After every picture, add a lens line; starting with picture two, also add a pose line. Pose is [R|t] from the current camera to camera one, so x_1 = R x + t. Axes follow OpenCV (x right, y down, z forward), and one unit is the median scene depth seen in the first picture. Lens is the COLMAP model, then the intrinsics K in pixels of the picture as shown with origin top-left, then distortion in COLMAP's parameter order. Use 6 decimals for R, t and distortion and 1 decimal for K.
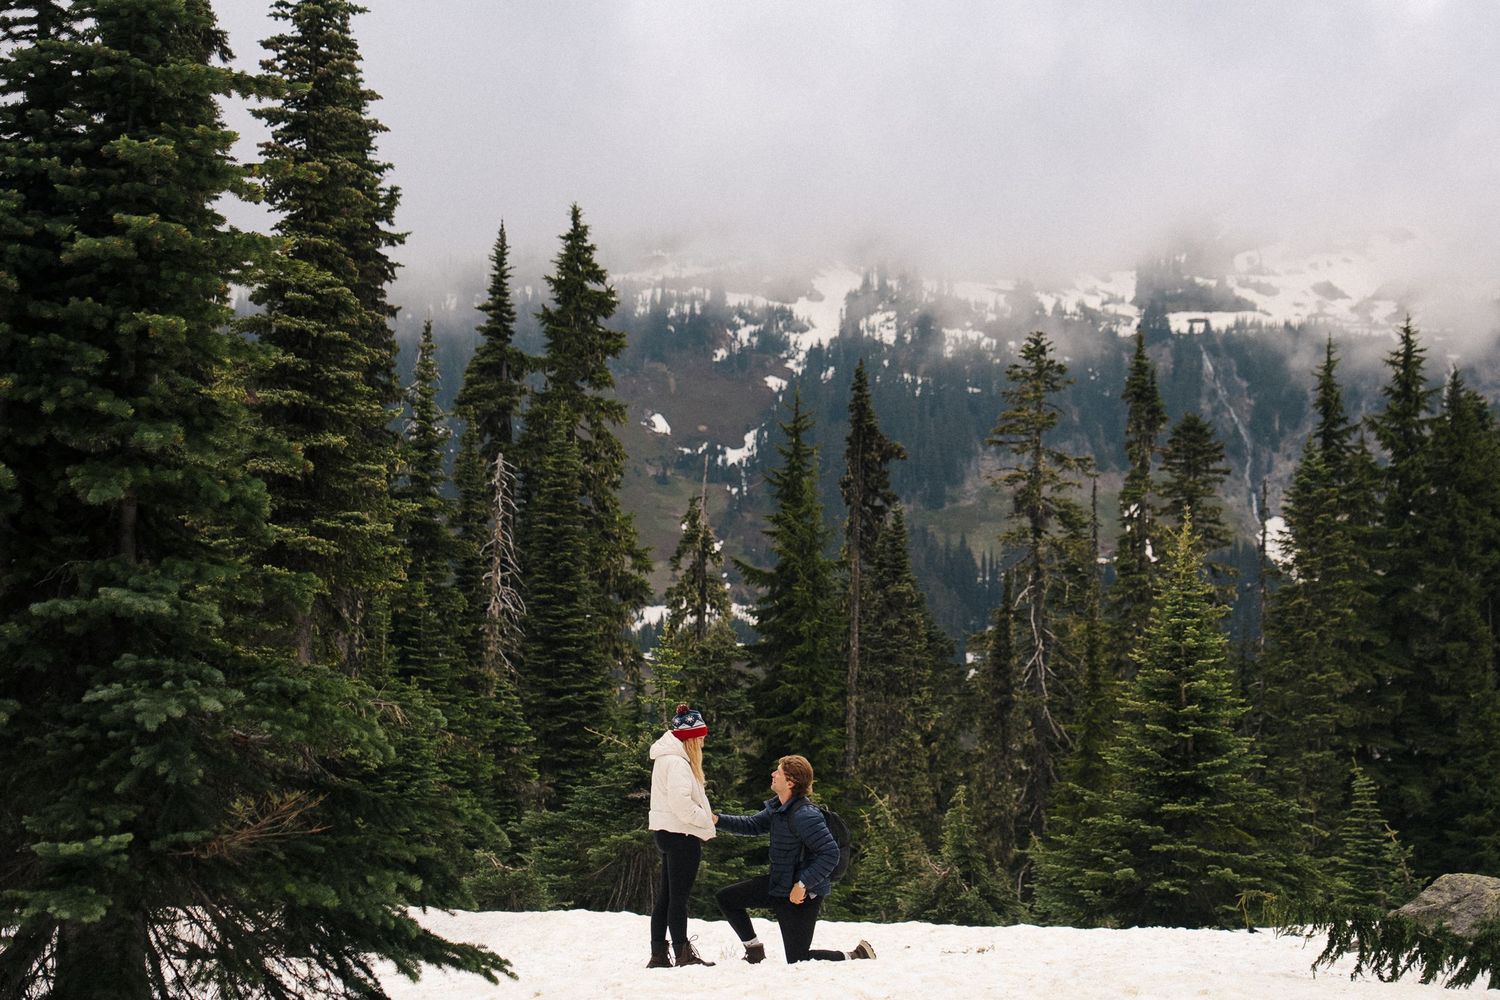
lens RADIAL K [[3357.6, 0, 797.1], [0, 3357.6, 476.8], [0, 0, 1]] dist [0.059444, 0.359880]
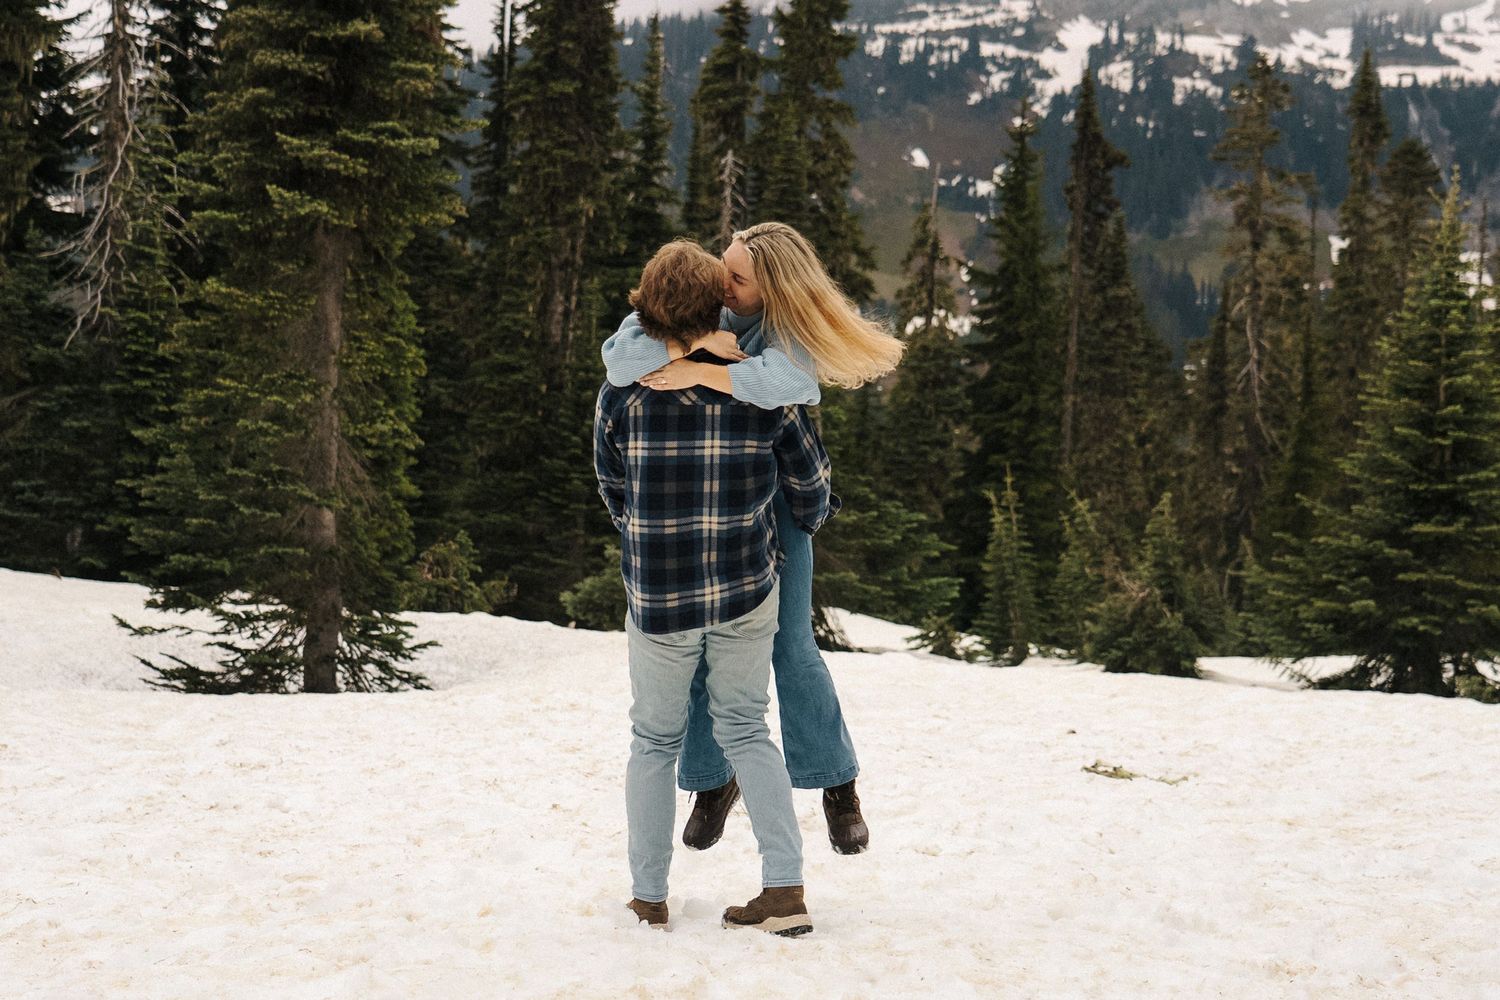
lens RADIAL K [[2873.0, 0, 711.5], [0, 2873.0, 421.9], [0, 0, 1]] dist [0.052305, 0.017471]
pose [[0.993241, 0.030814, -0.111908, 0.006553], [-0.022441, 0.996906, 0.075330, 0.009263], [0.113883, -0.072309, 0.990859, 0.113349]]
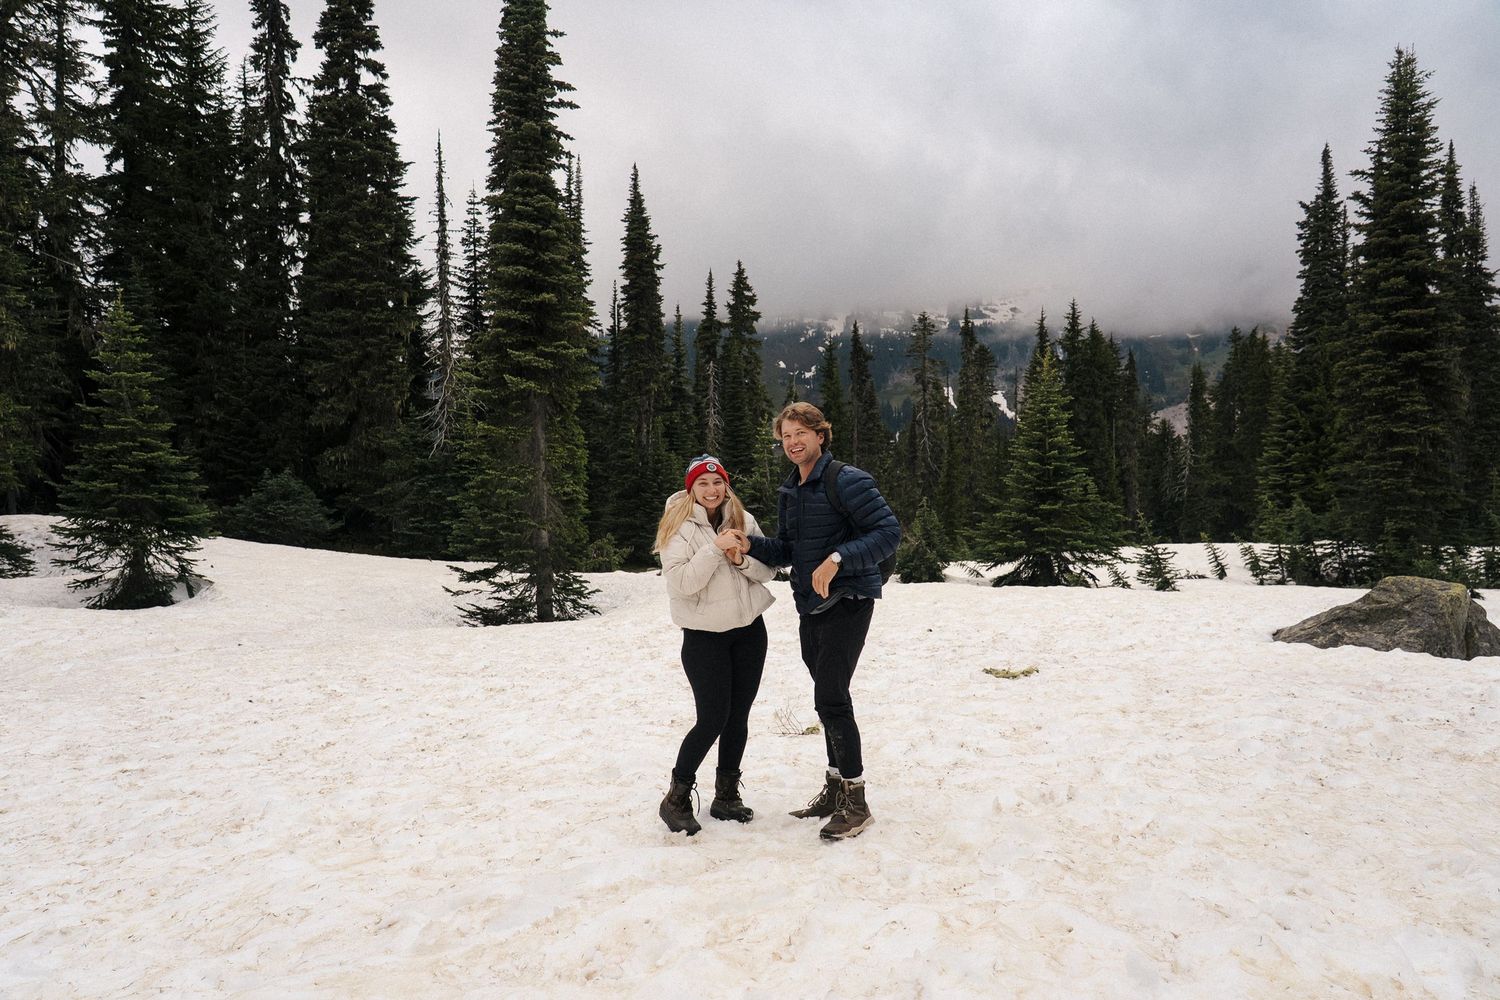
lens RADIAL K [[1124.3, 0, 746.9], [0, 1124.3, 499.7], [0, 0, 1]] dist [0.011229, 0.005364]
pose [[0.996908, -0.021406, -0.075610, -0.001273], [0.028977, 0.994515, 0.100496, 0.011376], [0.073044, -0.102376, 0.992060, 0.153639]]
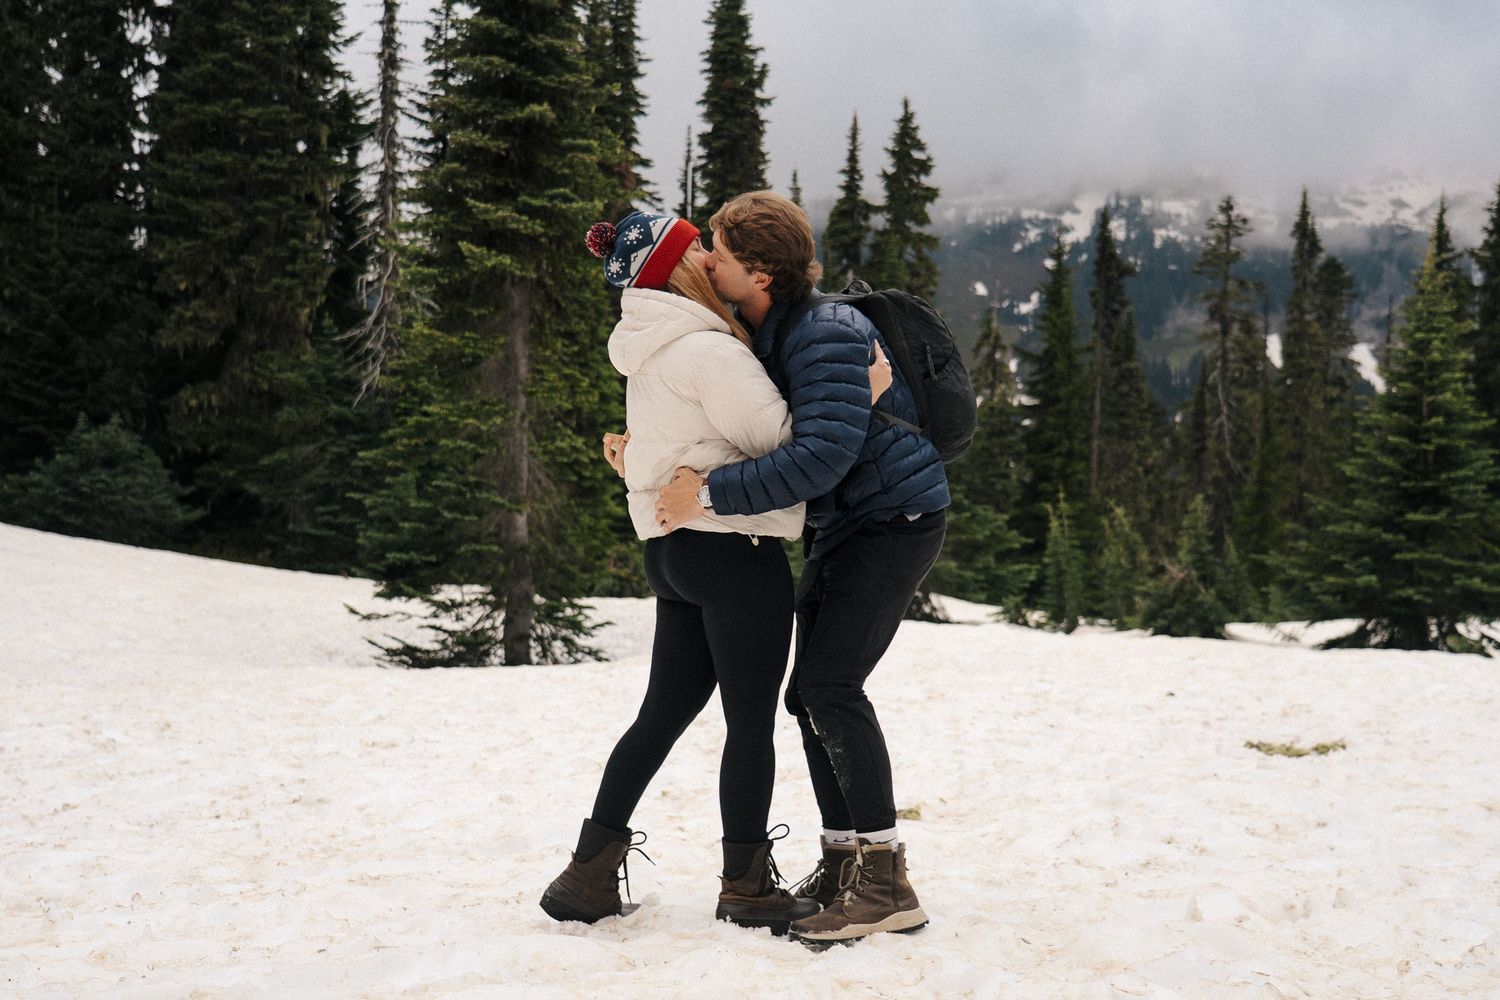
lens RADIAL K [[1926.7, 0, 760.6], [0, 1926.7, 508.1], [0, 0, 1]] dist [0.057565, -0.011567]
pose [[0.988005, 0.013497, -0.153829, 0.002332], [0.001002, 0.995591, 0.093790, 0.016143], [0.154417, -0.092819, 0.983636, 0.156827]]
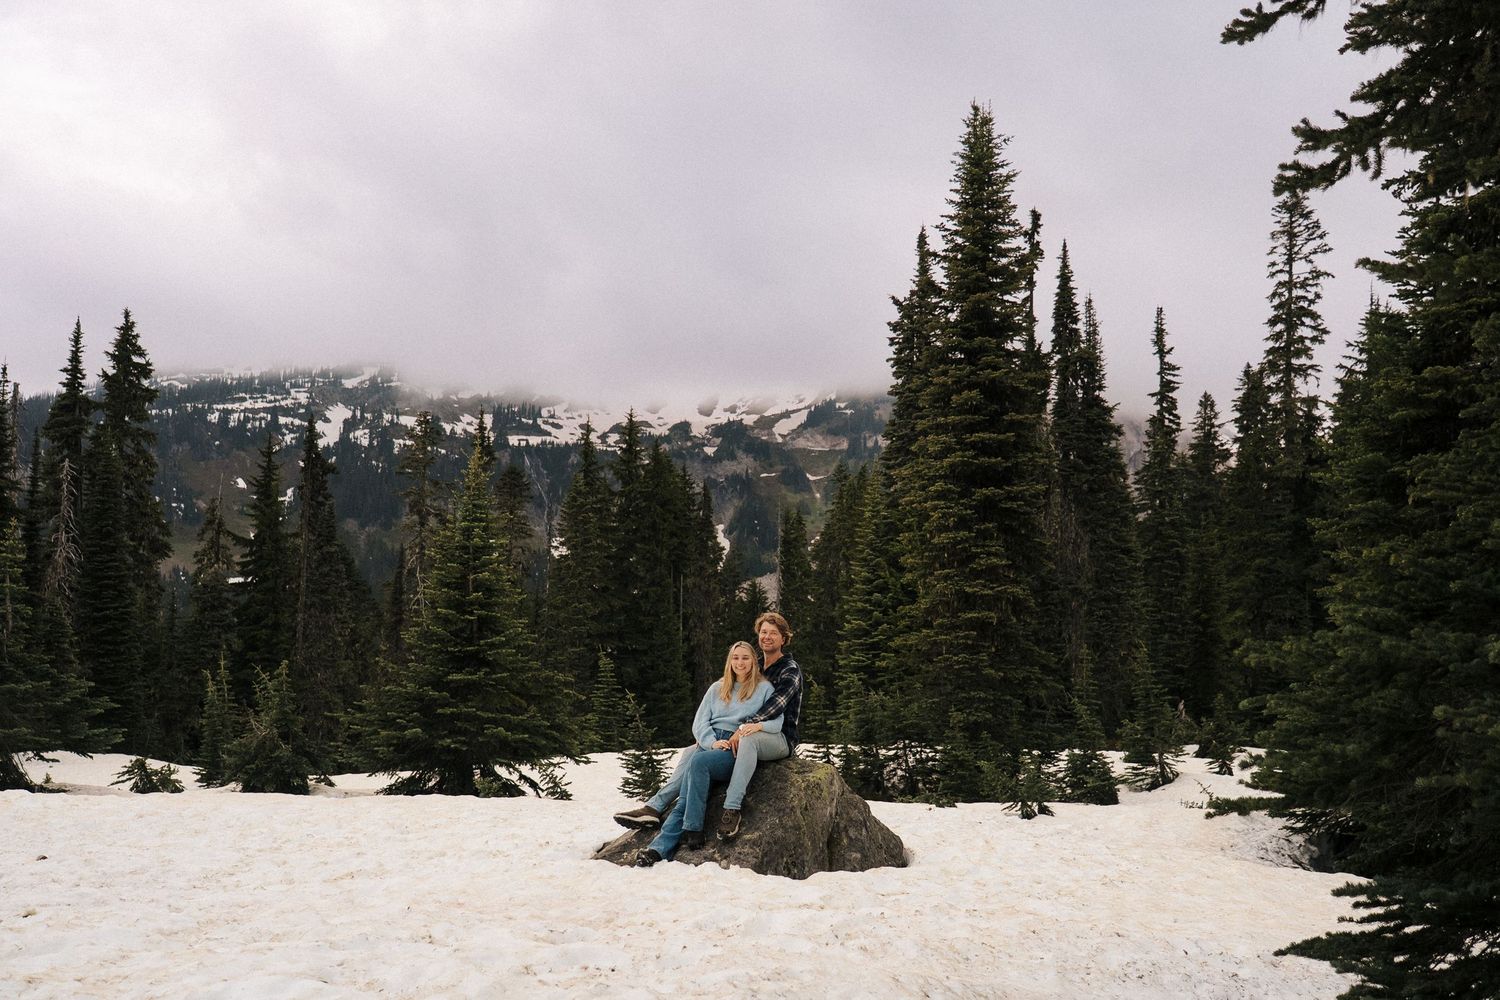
lens RADIAL K [[1611.3, 0, 747.0], [0, 1611.3, 501.7], [0, 0, 1]] dist [0.058934, -0.030025]
pose [[0.966900, 0.024691, 0.253958, 0.025485], [-0.021552, 0.999653, -0.015137, 0.016908], [-0.254243, 0.009163, 0.967097, 0.165978]]
